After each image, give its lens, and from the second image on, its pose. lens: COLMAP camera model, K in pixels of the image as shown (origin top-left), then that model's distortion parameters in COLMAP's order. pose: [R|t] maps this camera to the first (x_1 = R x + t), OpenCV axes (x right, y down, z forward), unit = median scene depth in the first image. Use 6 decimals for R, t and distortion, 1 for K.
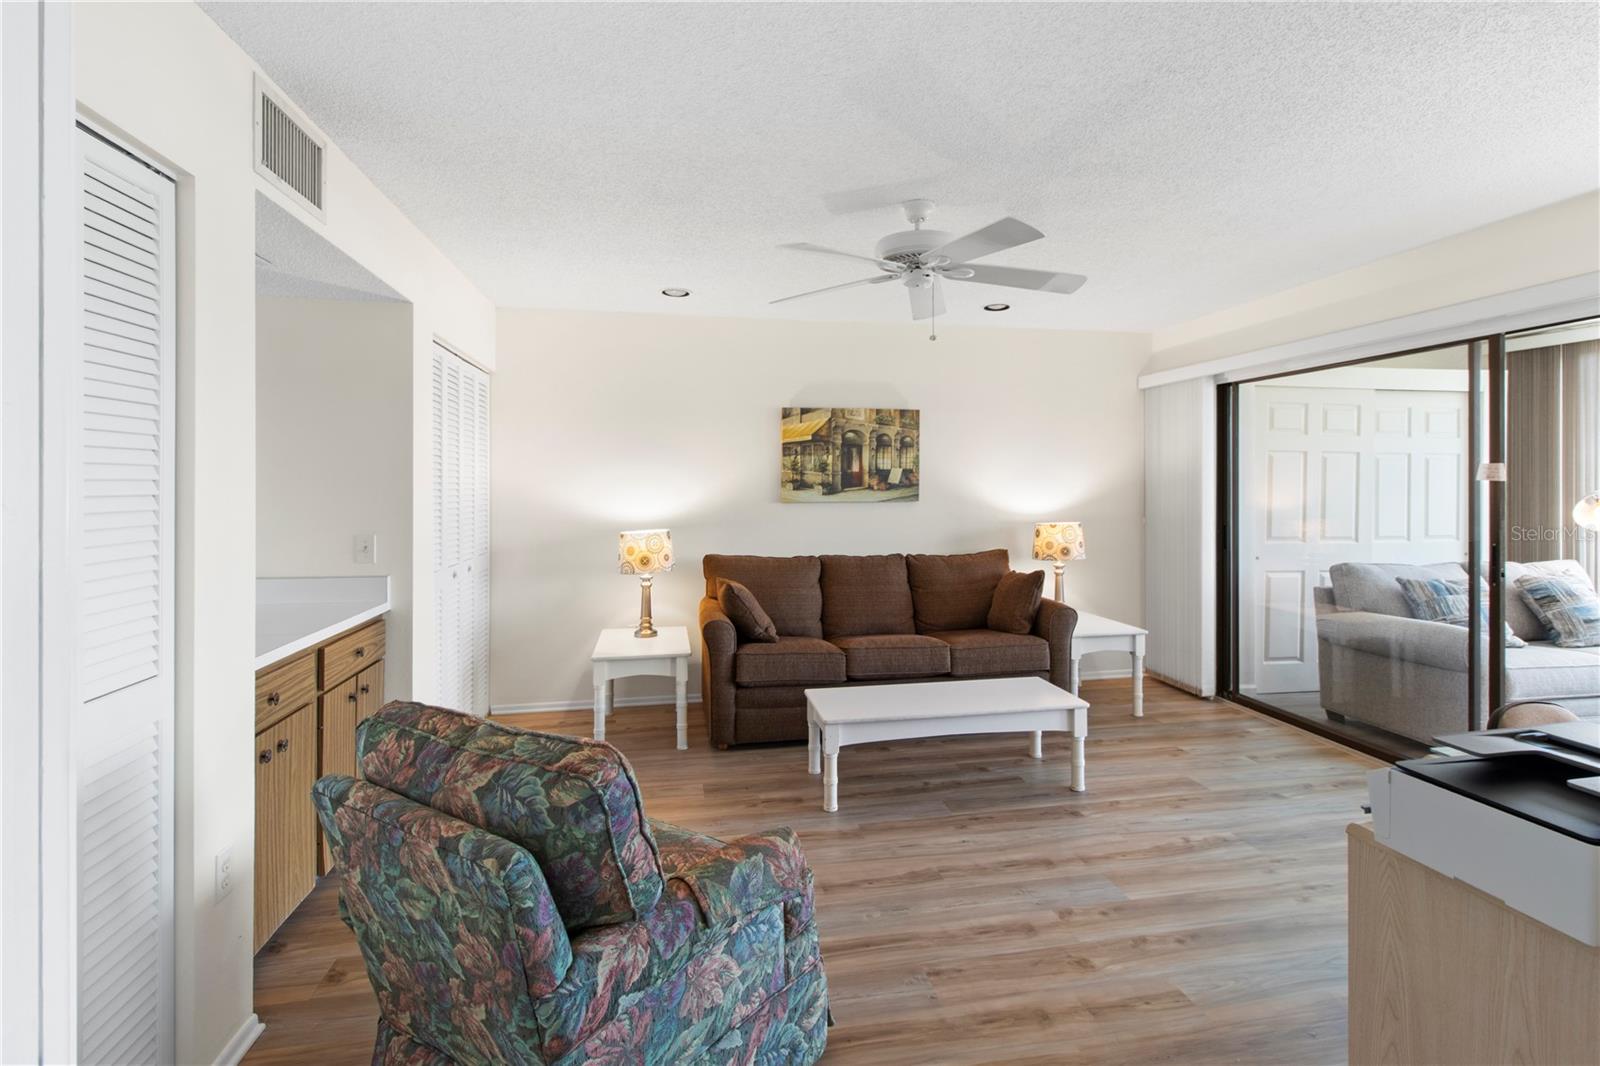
lens RADIAL K [[744.2, 0, 819.1], [0, 744.2, 482.8], [0, 0, 1]] dist [-0.000724, -0.000173]
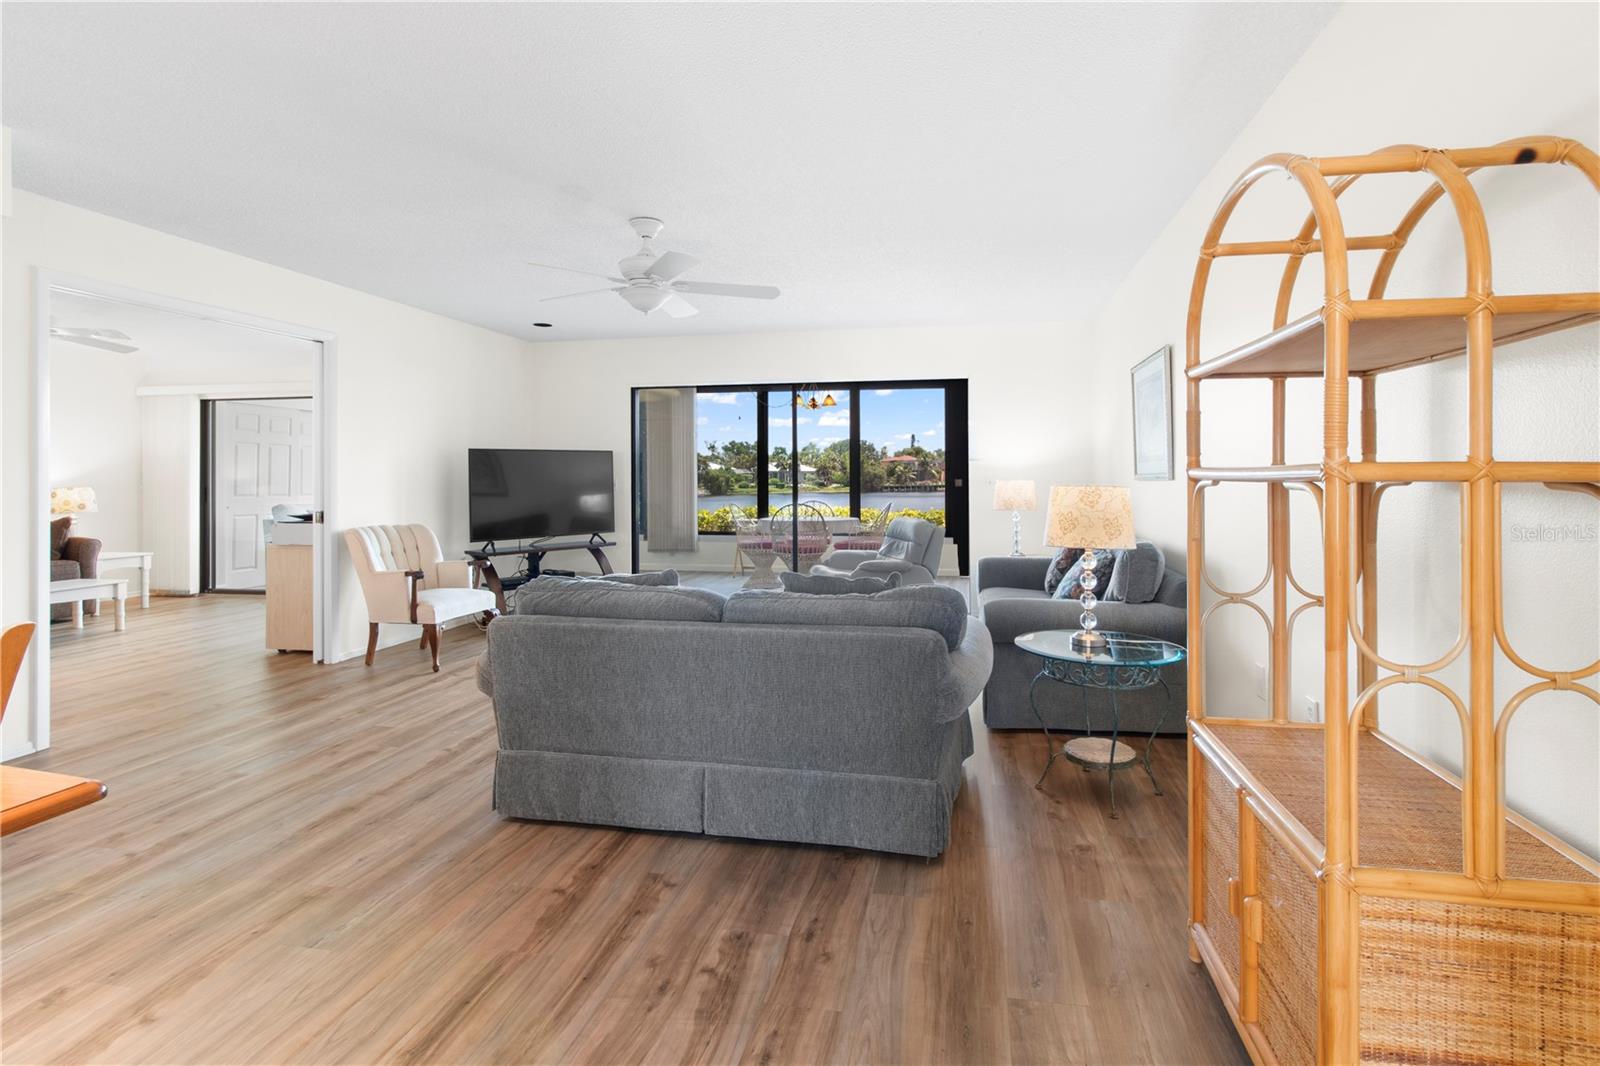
lens RADIAL K [[776.2, 0, 826.0], [0, 776.2, 469.9], [0, 0, 1]] dist [0.002485, 0.000576]
pose [[0.359663, 0.007994, 0.933048, -0.534474], [0.006068, 0.999922, -0.010906, 0.045915], [-0.933063, 0.009584, 0.359586, -0.845673]]
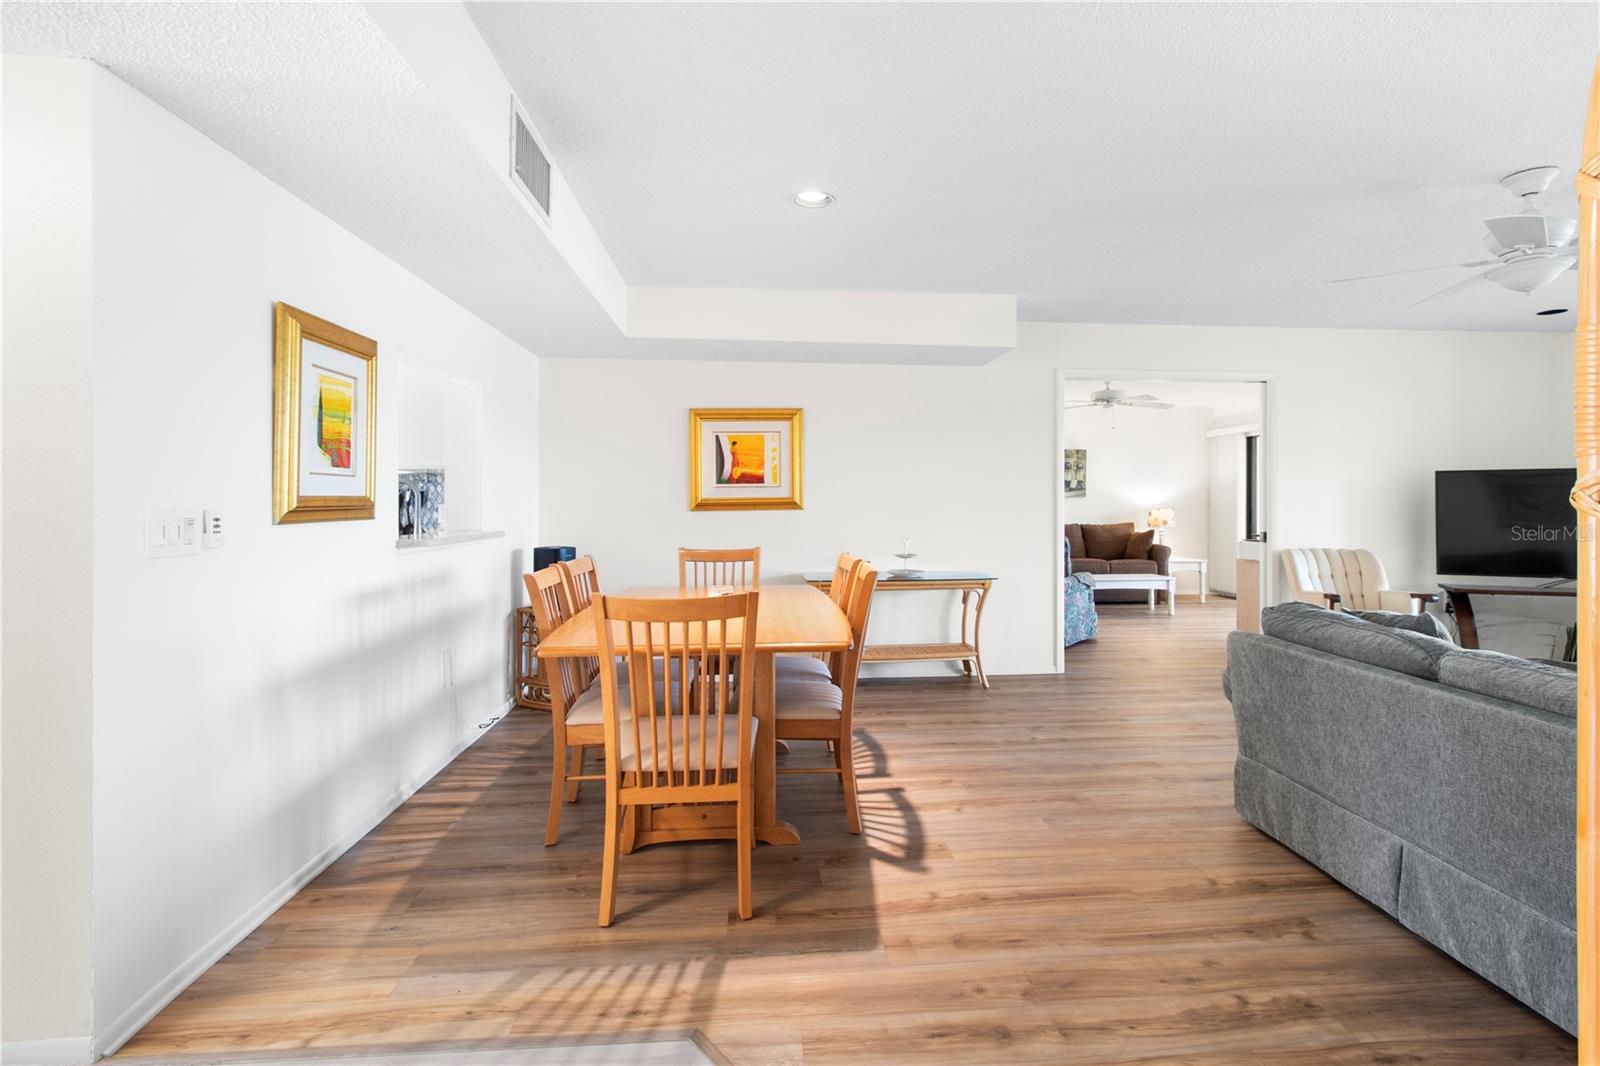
lens RADIAL K [[761.4, 0, 833.6], [0, 761.4, 503.7], [0, 0, 1]] dist [0.012874, -0.000258]
pose [[0.996582, 0.003659, -0.082523, -0.362709], [-0.003696, 0.999993, -0.000299, 0.045735], [0.082522, 0.000603, 0.996589, -1.046678]]
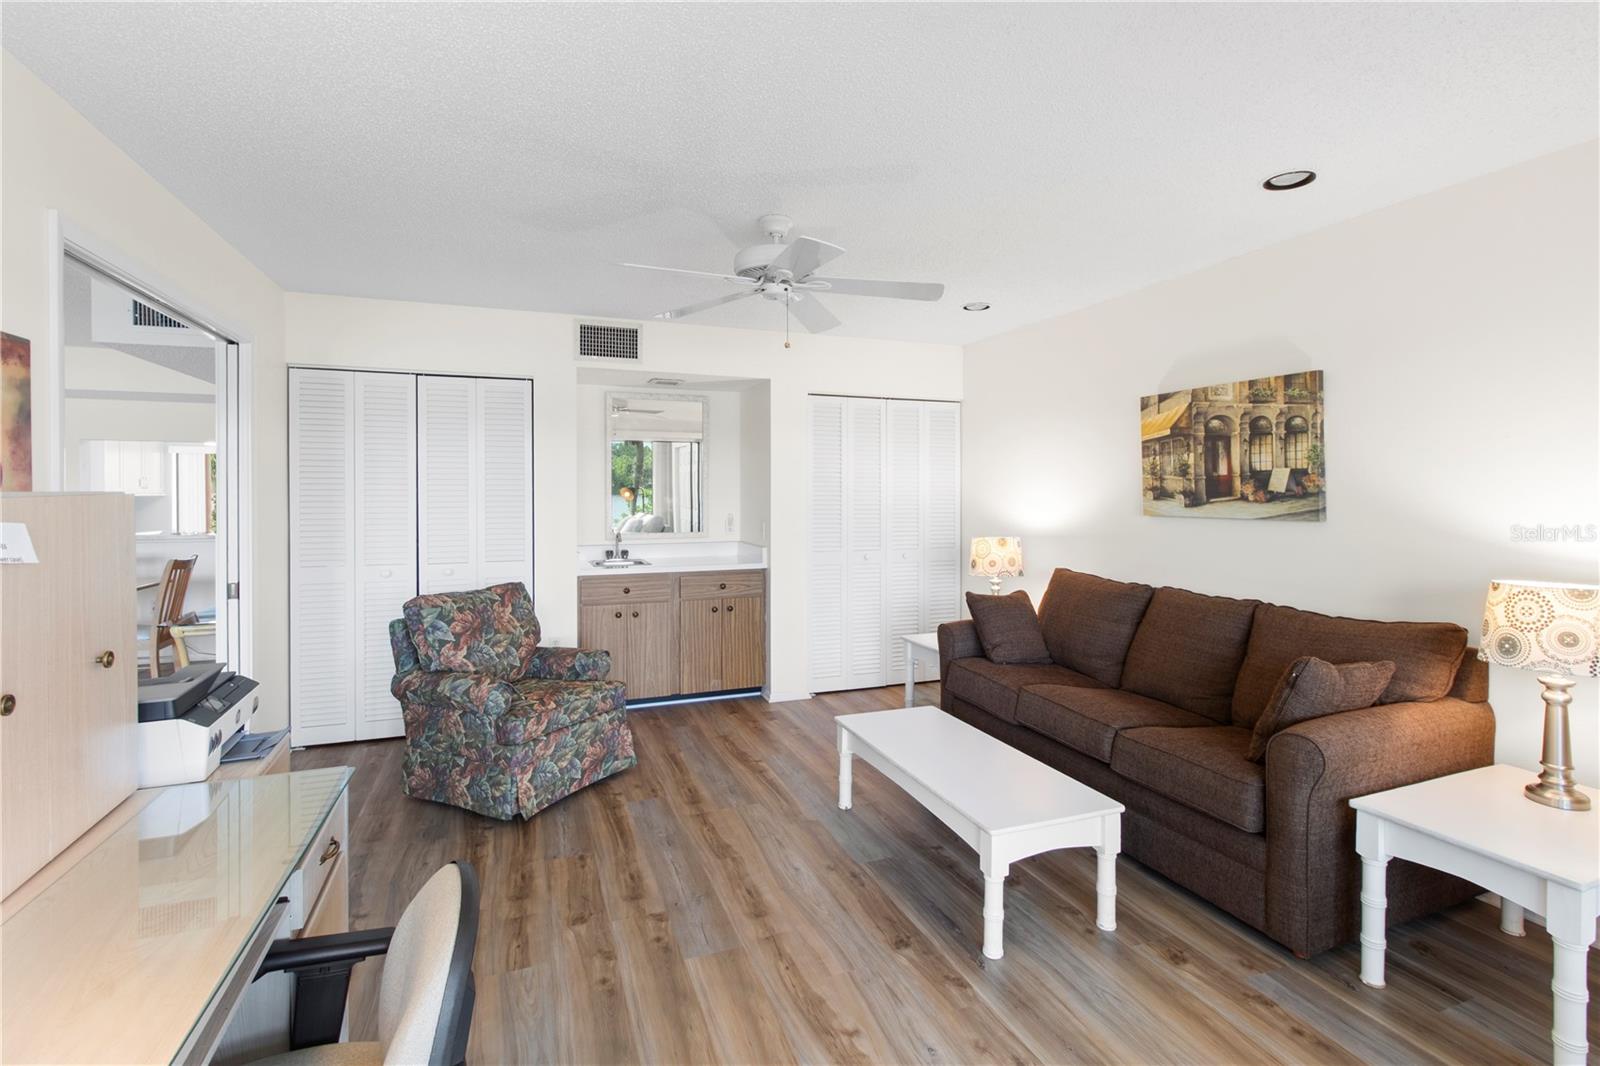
lens RADIAL K [[757.3, 0, 821.9], [0, 757.3, 483.9], [0, 0, 1]] dist [0.001419, -0.000063]
pose [[0.194168, -0.007798, -0.980937, 0.678525], [-0.000593, 0.999967, -0.008066, -0.000455], [0.980968, 0.002148, 0.194157, 0.496983]]
